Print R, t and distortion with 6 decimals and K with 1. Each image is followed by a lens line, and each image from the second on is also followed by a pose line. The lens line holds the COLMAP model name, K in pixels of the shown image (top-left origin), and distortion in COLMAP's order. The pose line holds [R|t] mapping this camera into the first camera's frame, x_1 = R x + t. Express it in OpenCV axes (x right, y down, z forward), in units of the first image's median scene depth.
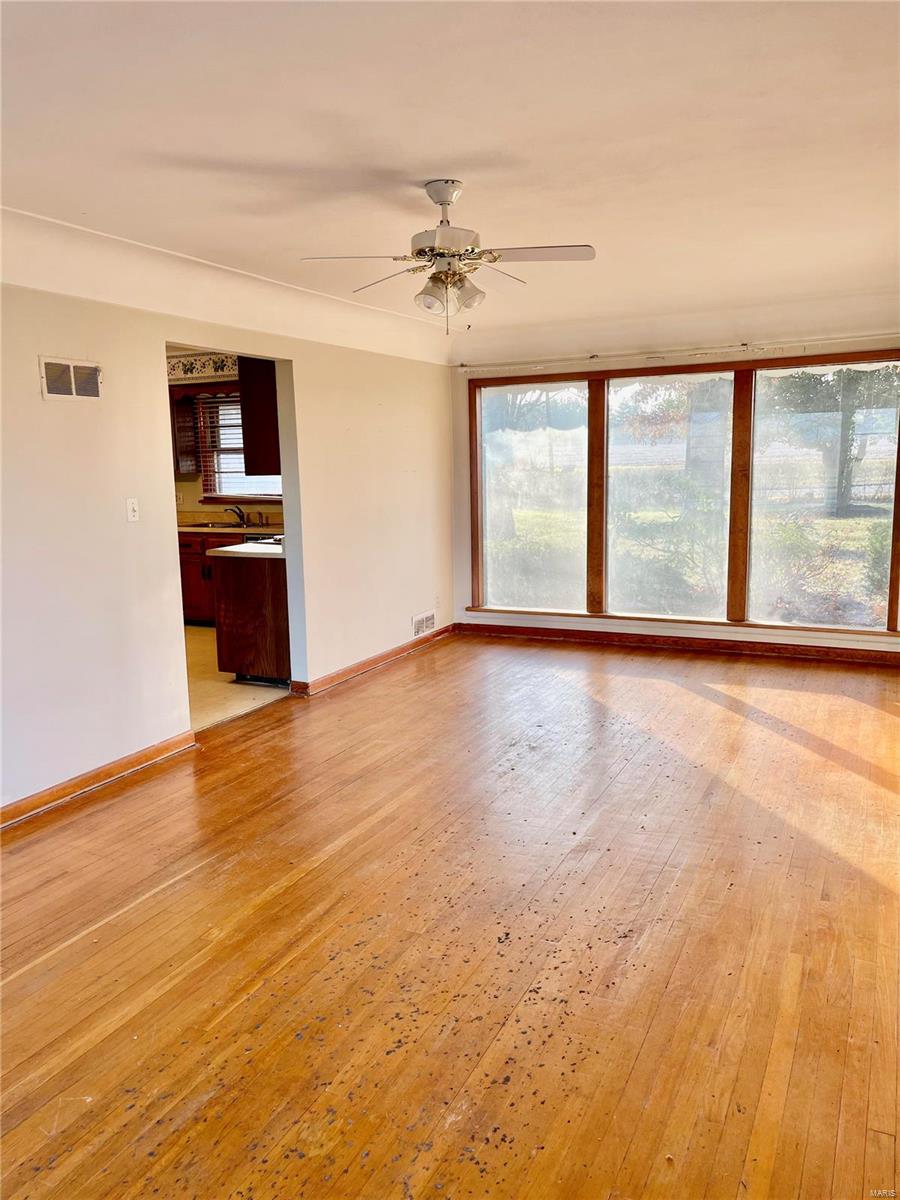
lens RADIAL K [[900.6, 0, 447.2], [0, 900.6, 599.5], [0, 0, 1]] dist [0.078872, -0.108107]
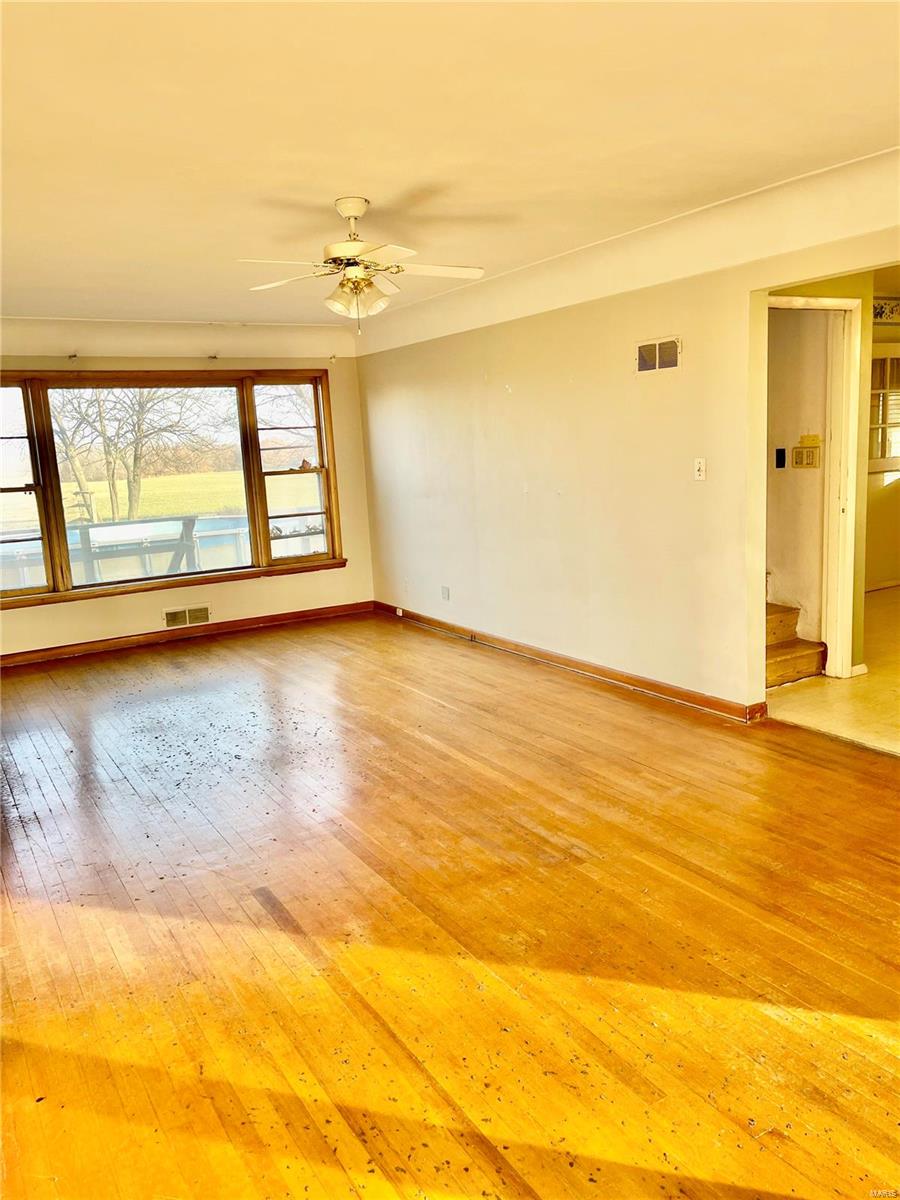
lens RADIAL K [[900.6, 0, 447.2], [0, 900.6, 599.5], [0, 0, 1]] dist [0.078872, -0.108107]
pose [[-0.541567, 0.195618, -0.817581, 0.758413], [-0.069408, 0.958824, 0.275388, -0.239630], [0.837787, 0.205887, -0.505691, 1.412299]]
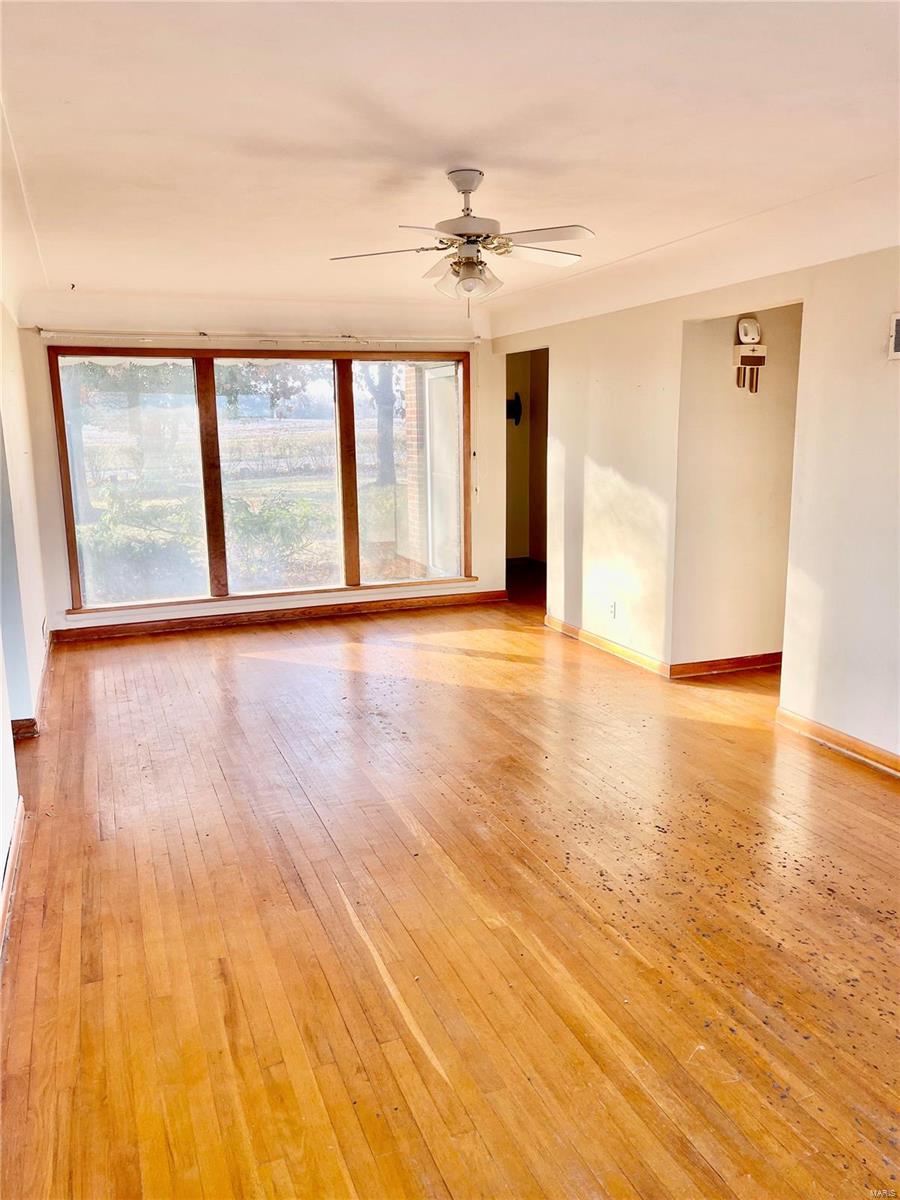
lens RADIAL K [[900.6, 0, 447.2], [0, 900.6, 599.5], [0, 0, 1]] dist [0.078872, -0.108107]
pose [[0.676977, -0.129357, 0.724548, -0.674318], [0.116797, 0.990841, 0.067770, -0.033808], [-0.726678, 0.038746, 0.685885, 0.250439]]
